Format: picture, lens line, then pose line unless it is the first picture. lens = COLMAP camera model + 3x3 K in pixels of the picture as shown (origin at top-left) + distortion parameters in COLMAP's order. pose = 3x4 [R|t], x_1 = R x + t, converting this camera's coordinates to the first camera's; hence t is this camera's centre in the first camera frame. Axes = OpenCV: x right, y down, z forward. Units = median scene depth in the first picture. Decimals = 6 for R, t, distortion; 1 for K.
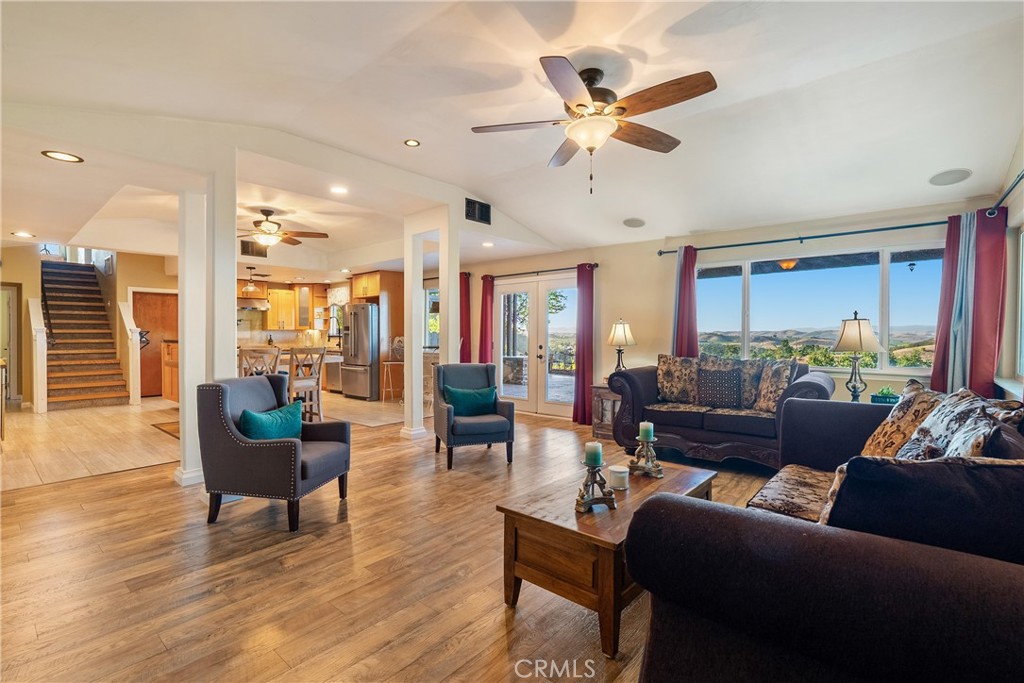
lens RADIAL K [[465.5, 0, 513.9], [0, 465.5, 339.8], [0, 0, 1]] dist [-0.004617, 0.001794]
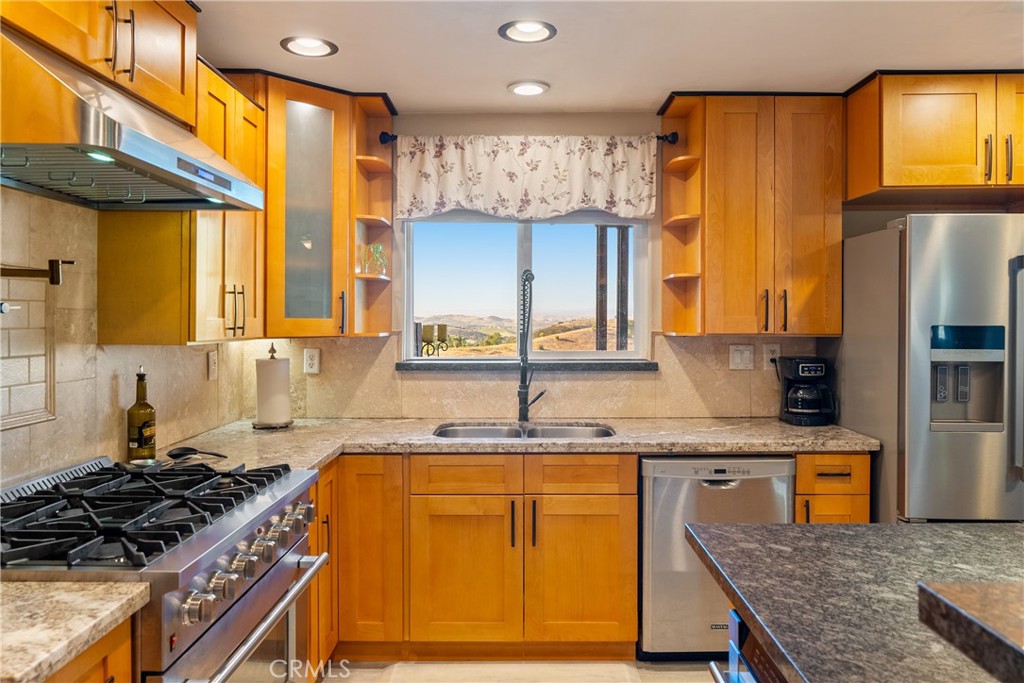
lens RADIAL K [[729.6, 0, 512.3], [0, 729.6, 332.3], [0, 0, 1]] dist [0.010184, 0.003541]
pose [[0.764856, -0.012111, 0.644087, -0.758319], [0.008889, 0.999926, 0.008246, -0.033178], [-0.644140, -0.000581, 0.764908, 0.962185]]
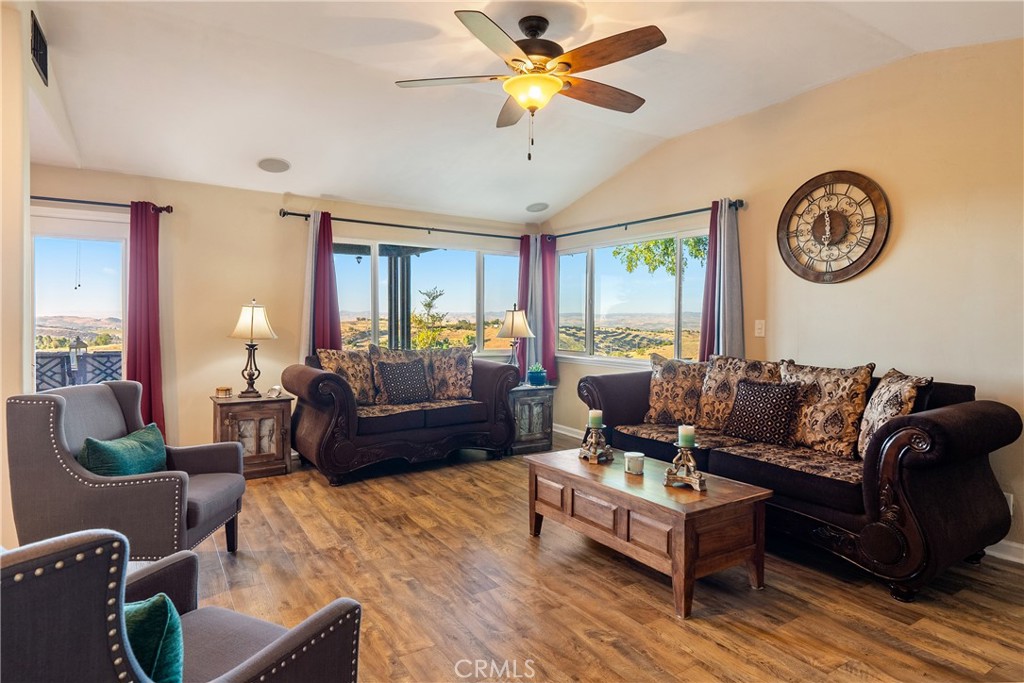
lens RADIAL K [[582.7, 0, 517.6], [0, 582.7, 317.9], [0, 0, 1]] dist [-0.014086, -0.001630]
pose [[0.294840, 0.008712, 0.955507, -0.319599], [0.008537, 0.999895, -0.011751, -0.002946], [-0.955508, 0.011622, 0.294735, 0.257970]]
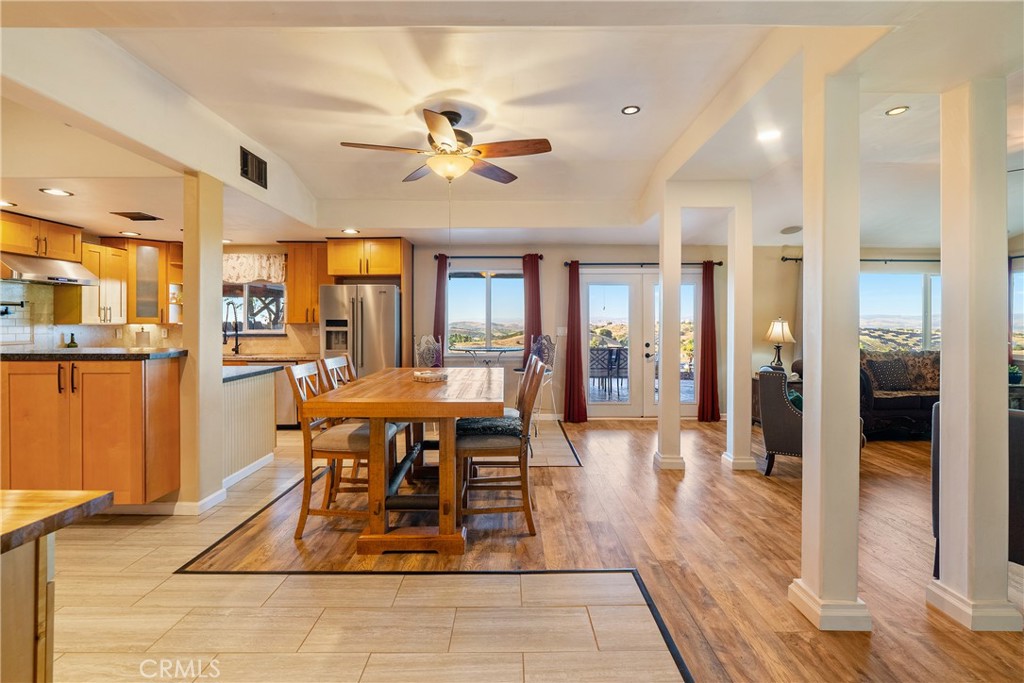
lens RADIAL K [[465.5, 0, 512.4], [0, 465.5, 332.9], [0, 0, 1]] dist [-0.004617, 0.001794]
pose [[0.757495, -0.011635, 0.652738, -0.637349], [0.008208, 0.999932, 0.008298, -0.015710], [-0.652790, -0.000928, 0.757539, 0.402317]]
